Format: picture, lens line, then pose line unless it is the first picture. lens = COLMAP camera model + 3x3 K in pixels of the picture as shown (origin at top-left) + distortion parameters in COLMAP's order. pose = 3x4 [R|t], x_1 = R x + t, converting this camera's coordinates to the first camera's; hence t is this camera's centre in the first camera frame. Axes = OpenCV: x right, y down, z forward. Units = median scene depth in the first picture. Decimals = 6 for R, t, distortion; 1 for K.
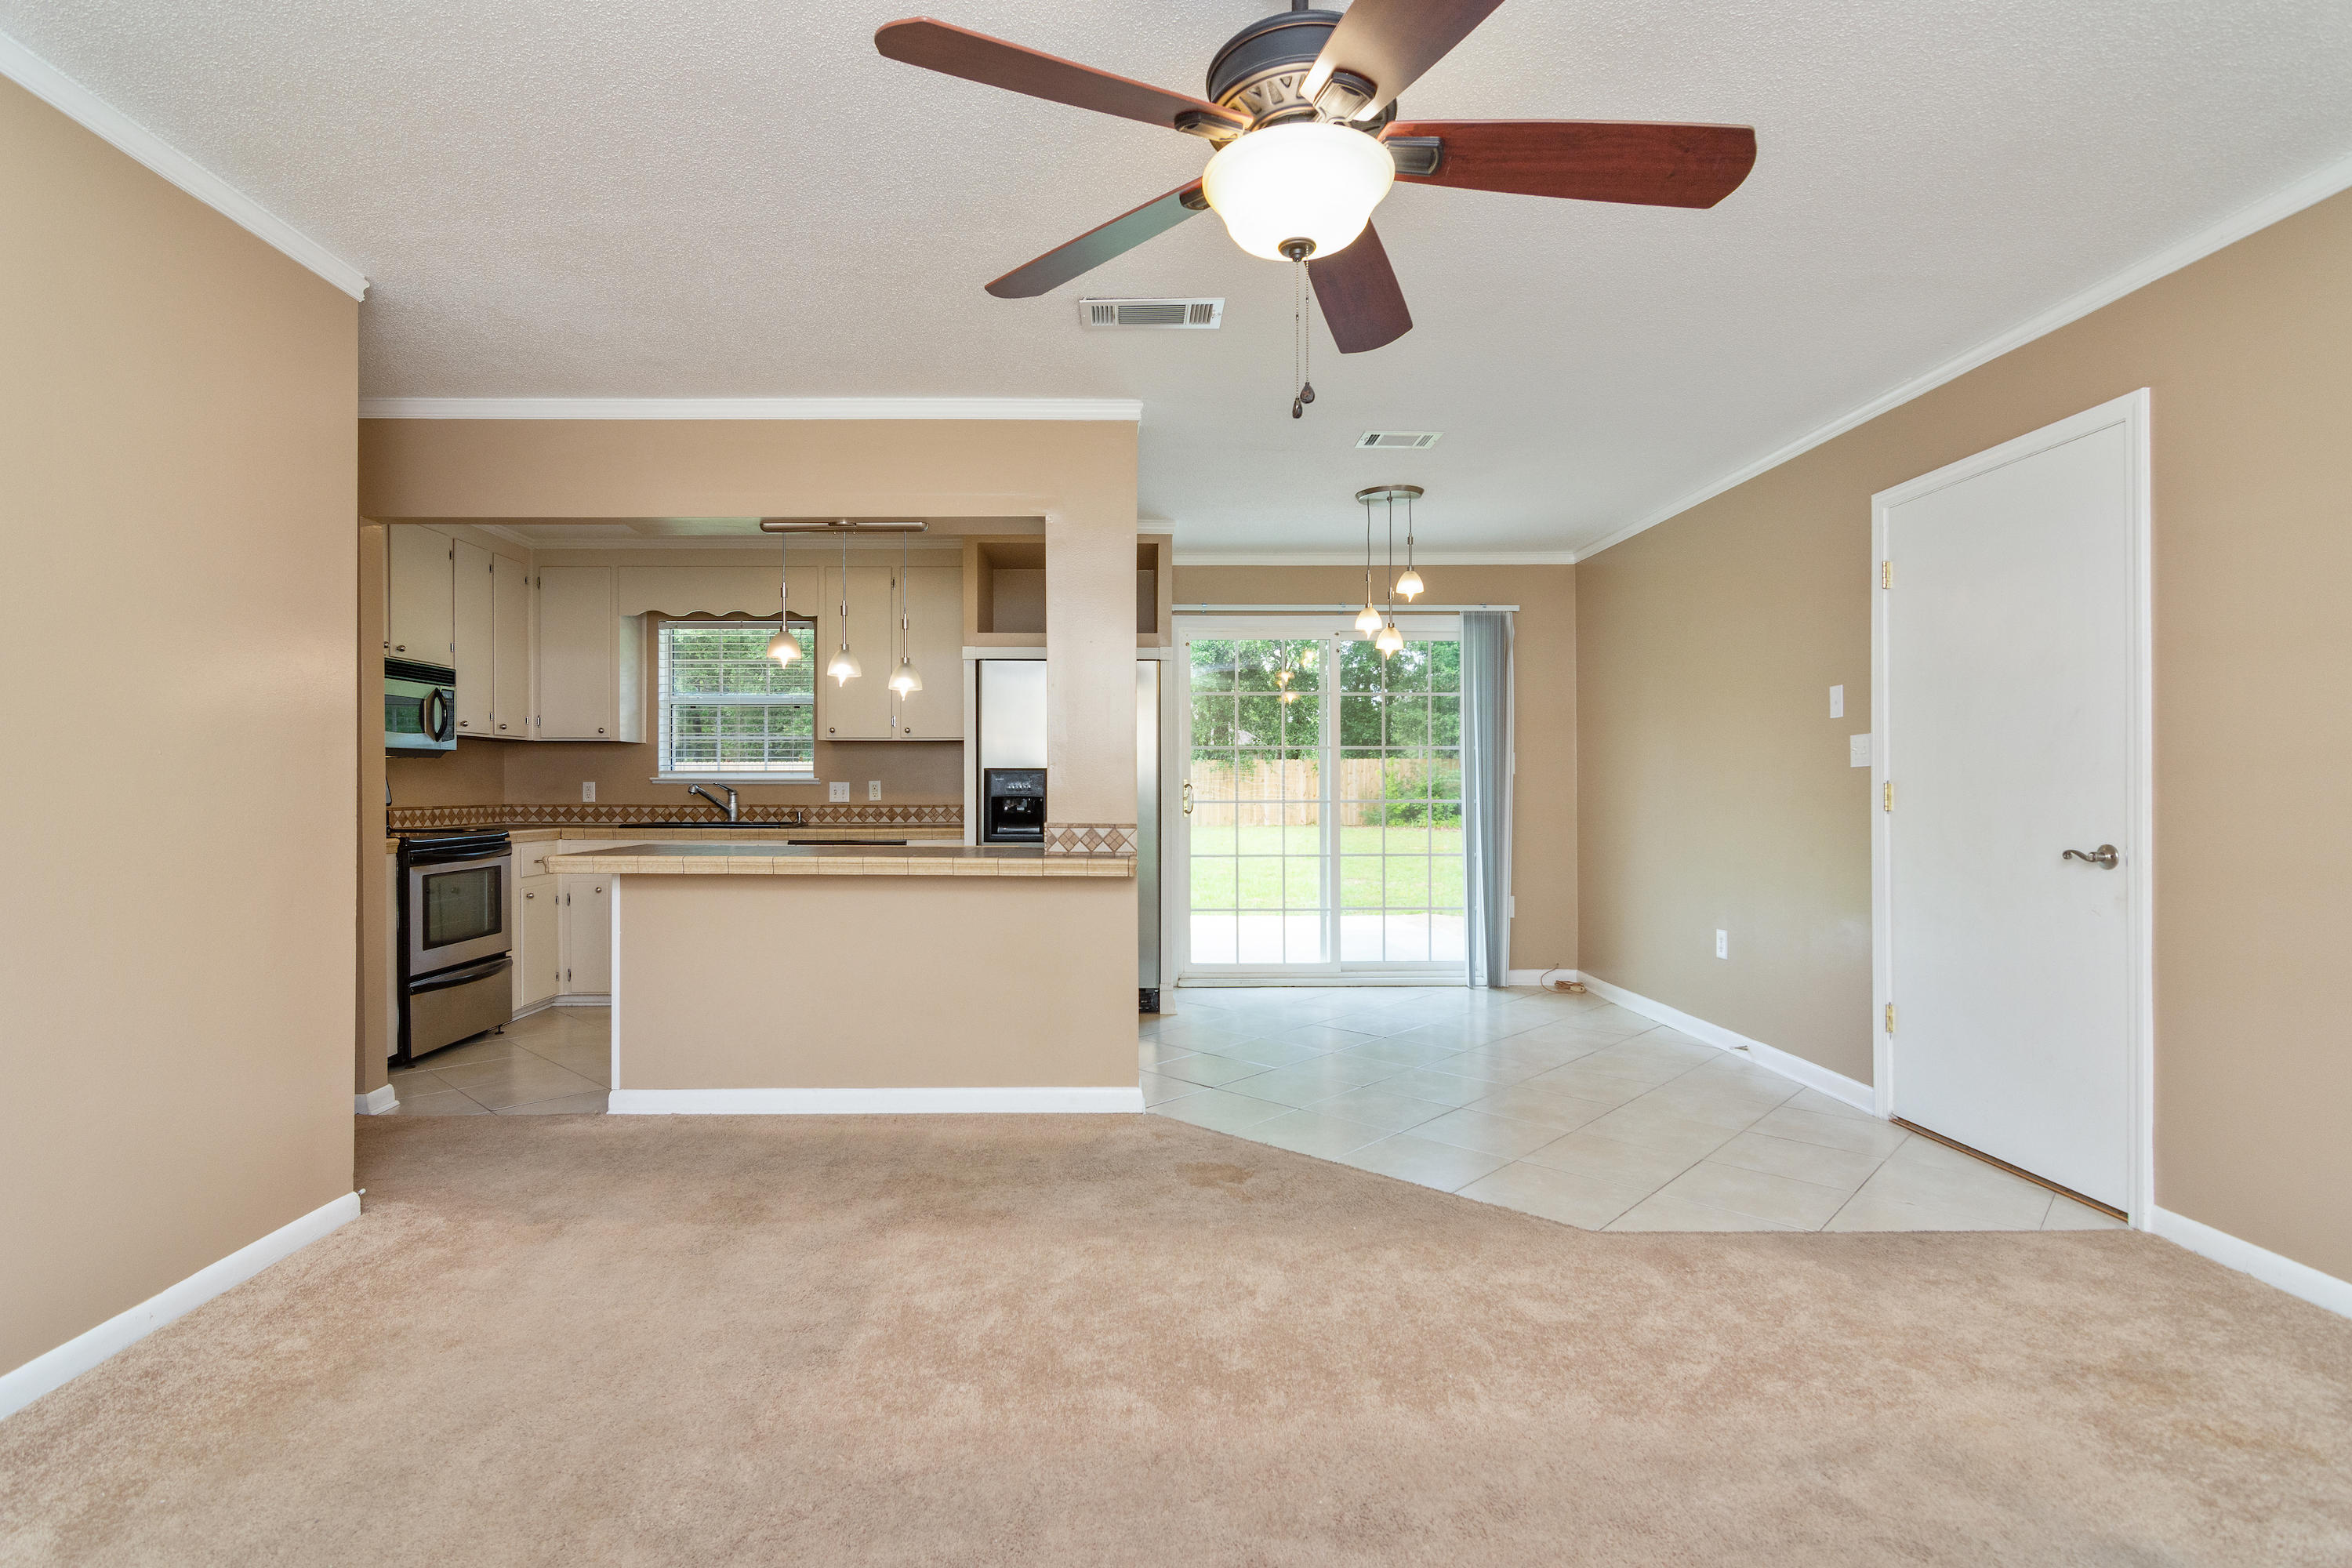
lens RADIAL K [[1183.6, 0, 1136.8], [0, 1183.6, 786.7], [0, 0, 1]] dist [-0.002662, -0.000418]
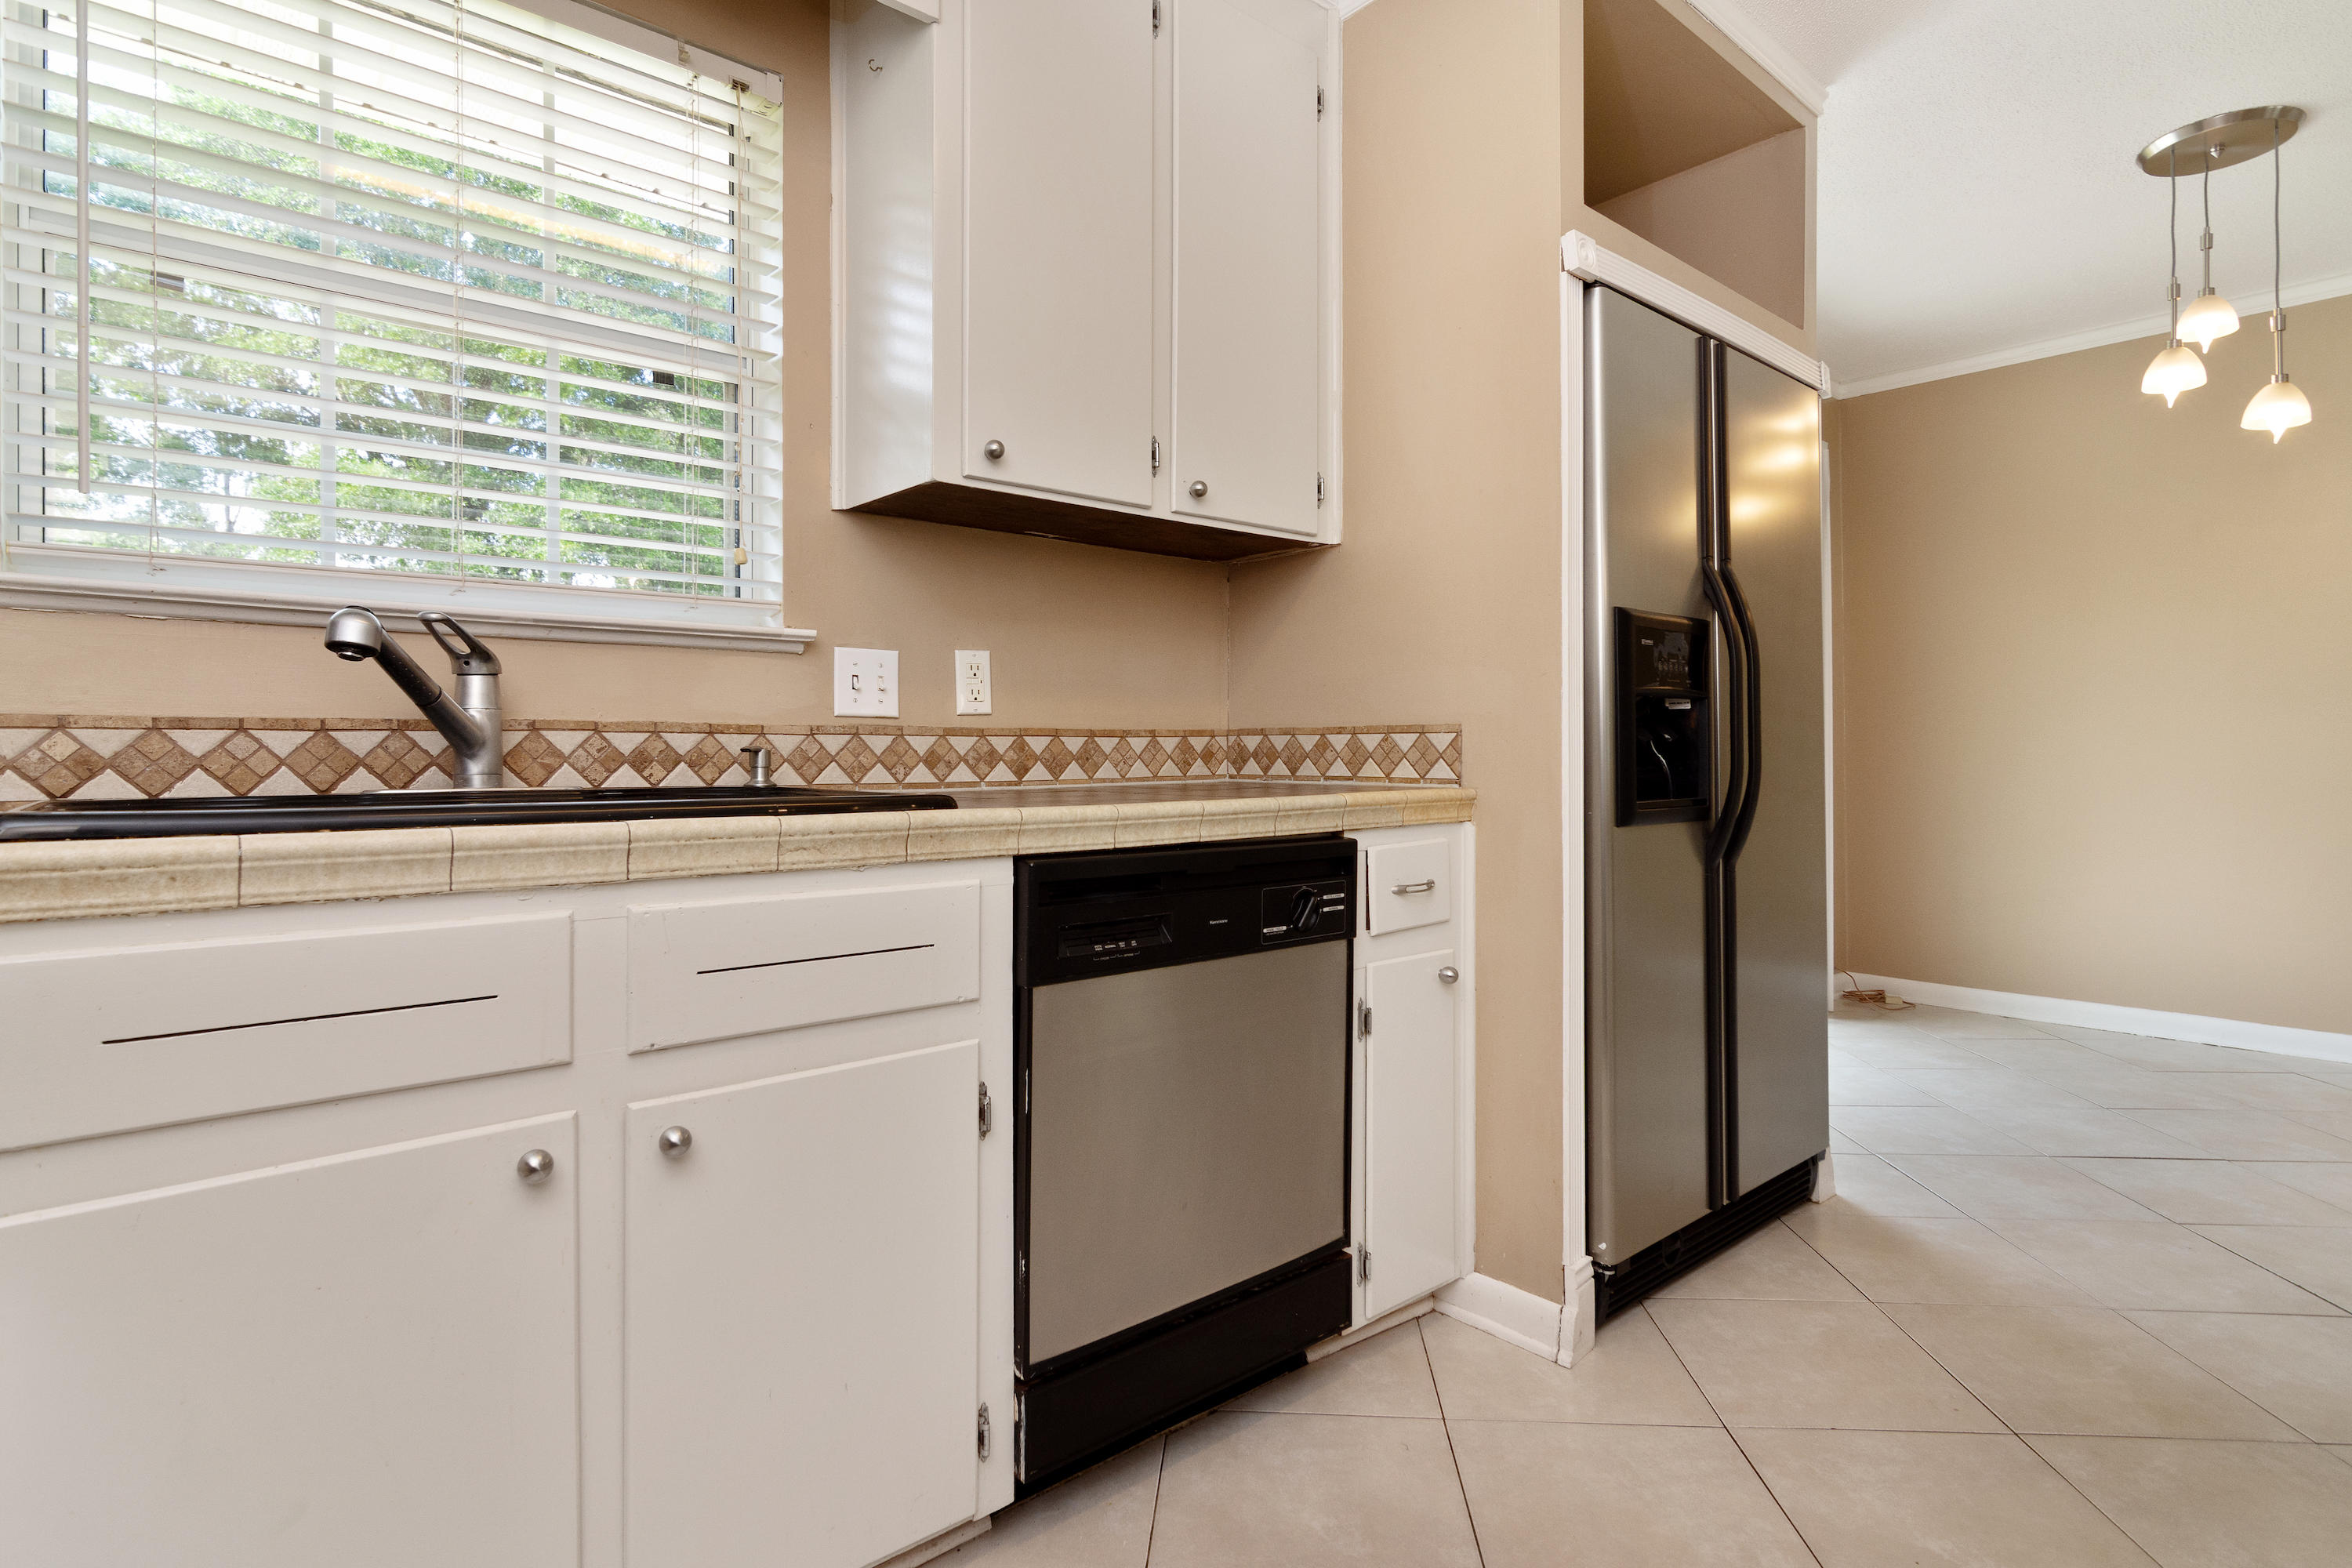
lens RADIAL K [[1164.3, 0, 1195.7], [0, 1164.3, 749.8], [0, 0, 1]] dist [-0.000526, -0.000160]
pose [[0.753858, 0.000122, 0.657038, -0.462441], [0.003066, 0.999988, -0.003704, 0.027446], [-0.657031, 0.004807, 0.753848, 0.878236]]
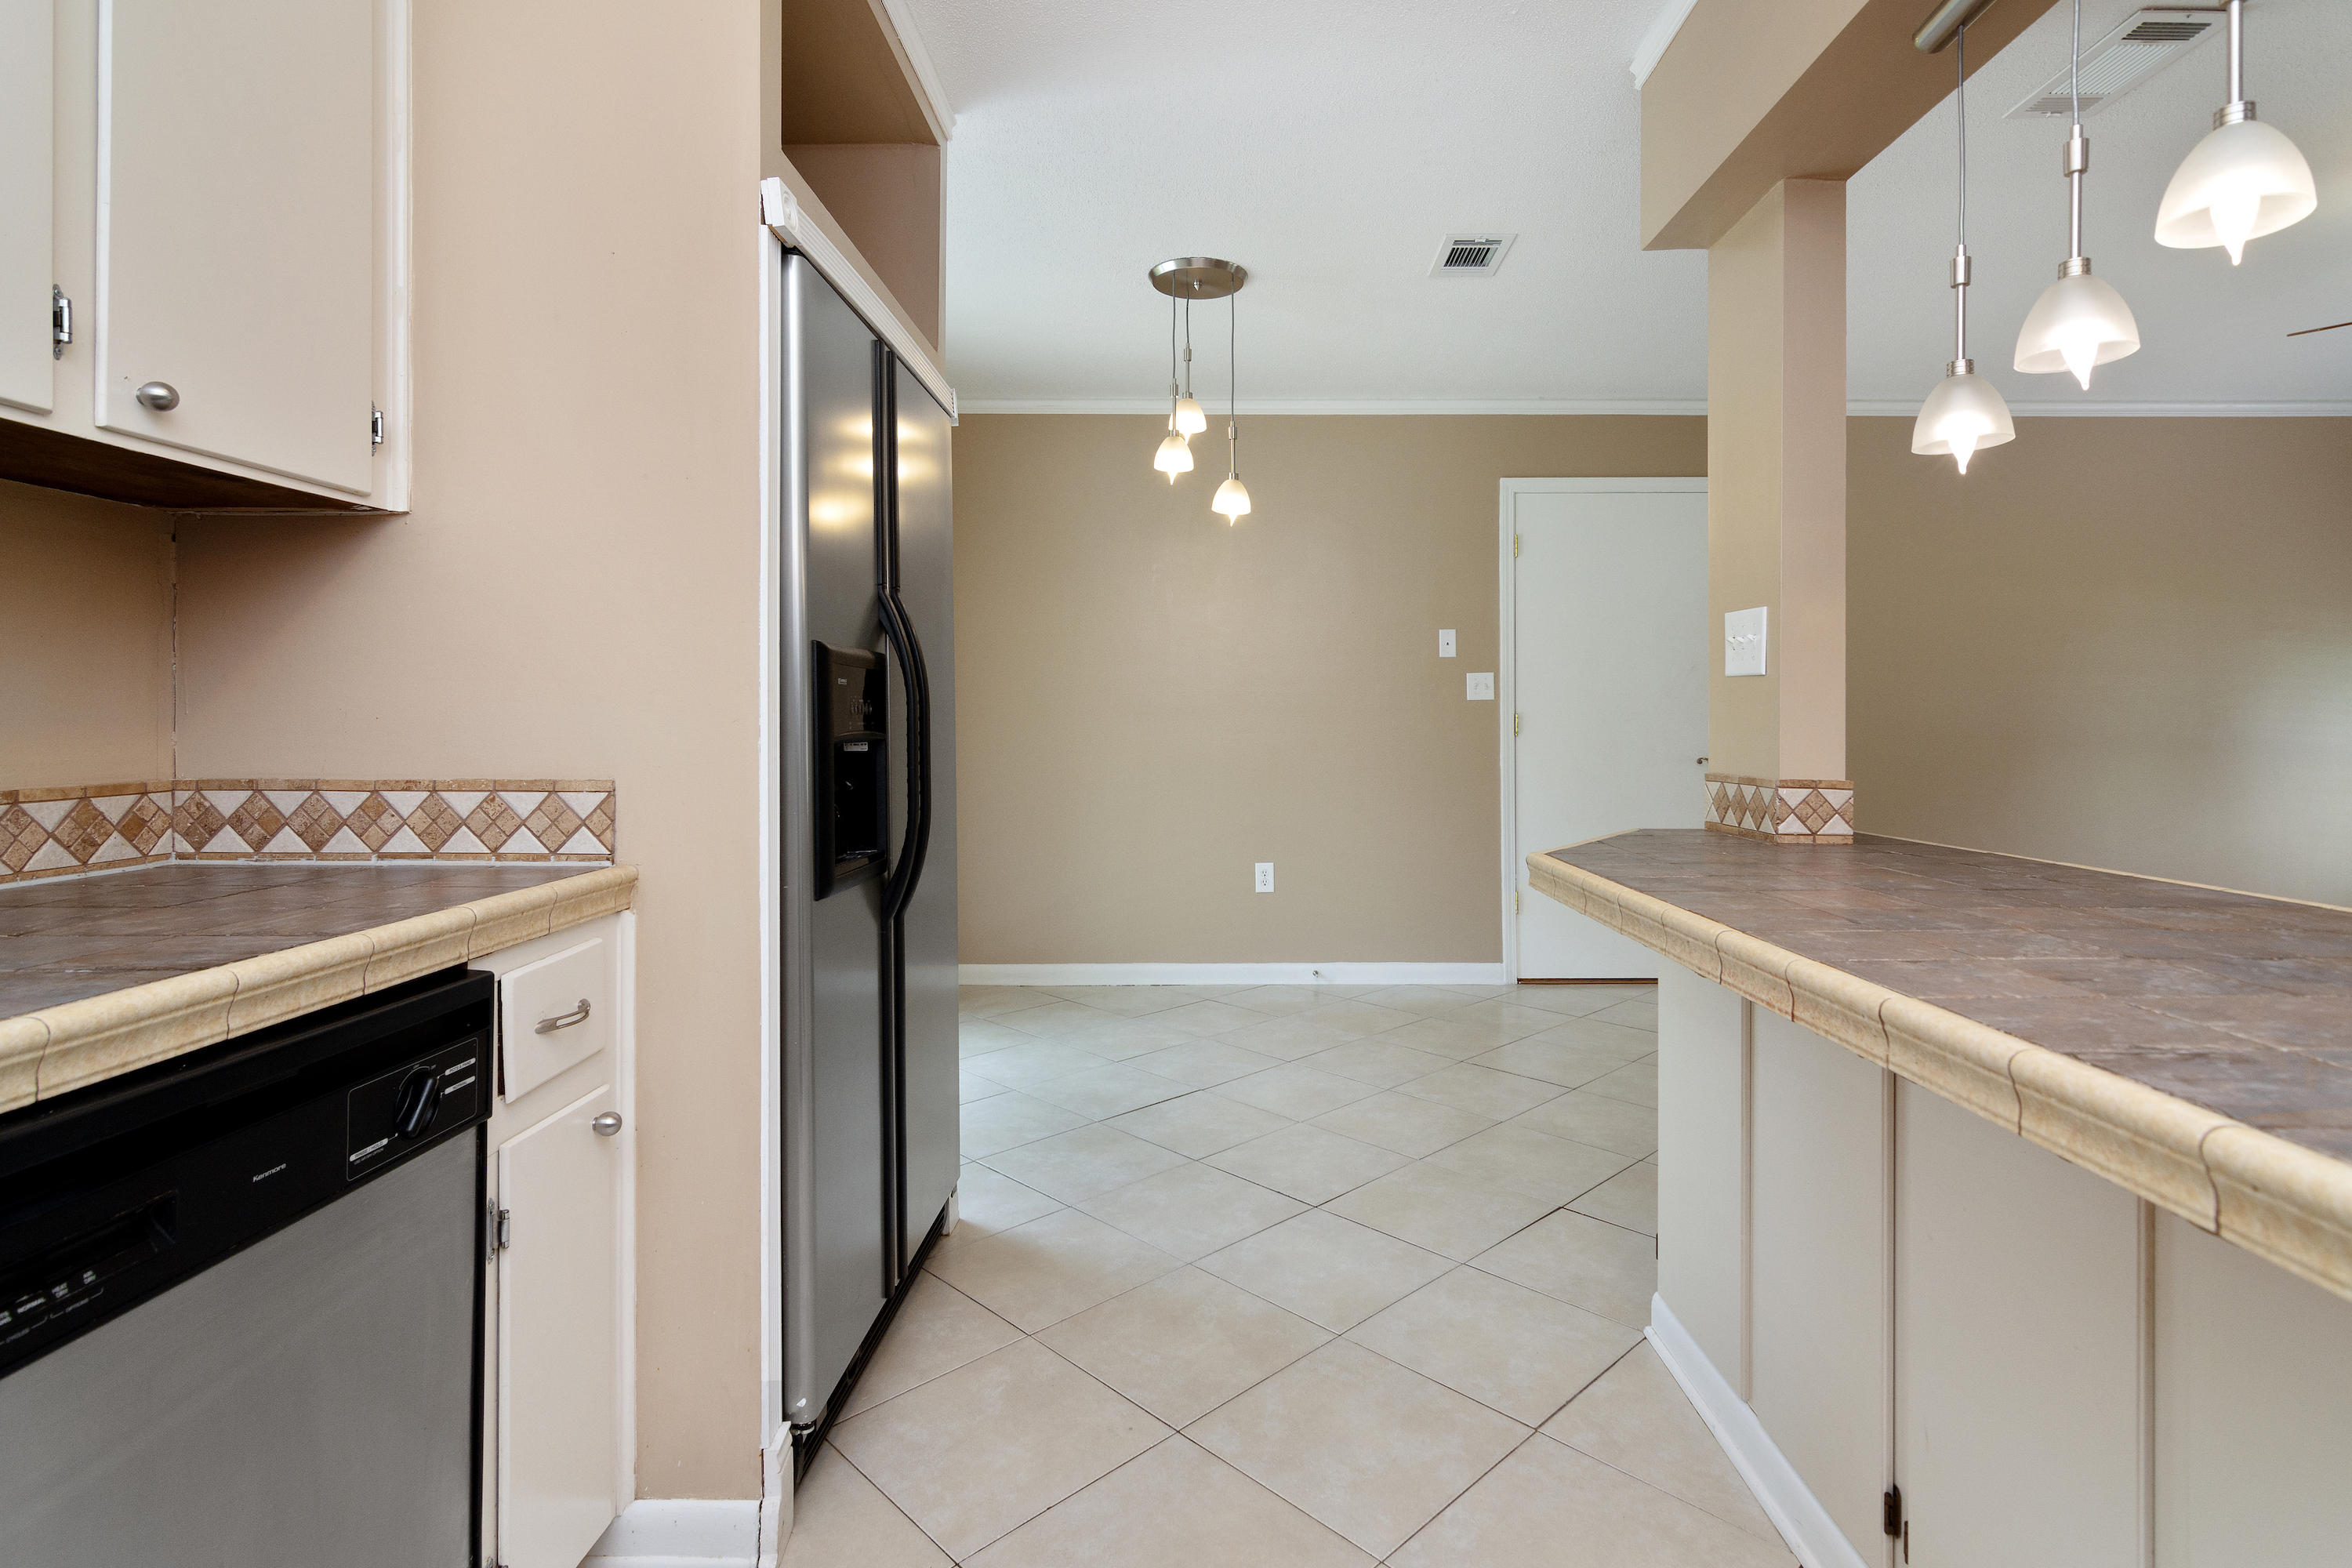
lens RADIAL K [[1164.6, 0, 1177.3], [0, 1164.6, 726.6], [0, 0, 1]] dist [-0.000679, 0.000239]
pose [[0.027437, -0.005494, 0.999608, -0.430418], [-0.002358, 0.999982, 0.005561, 0.003164], [-0.999621, -0.002509, 0.027423, 0.960155]]
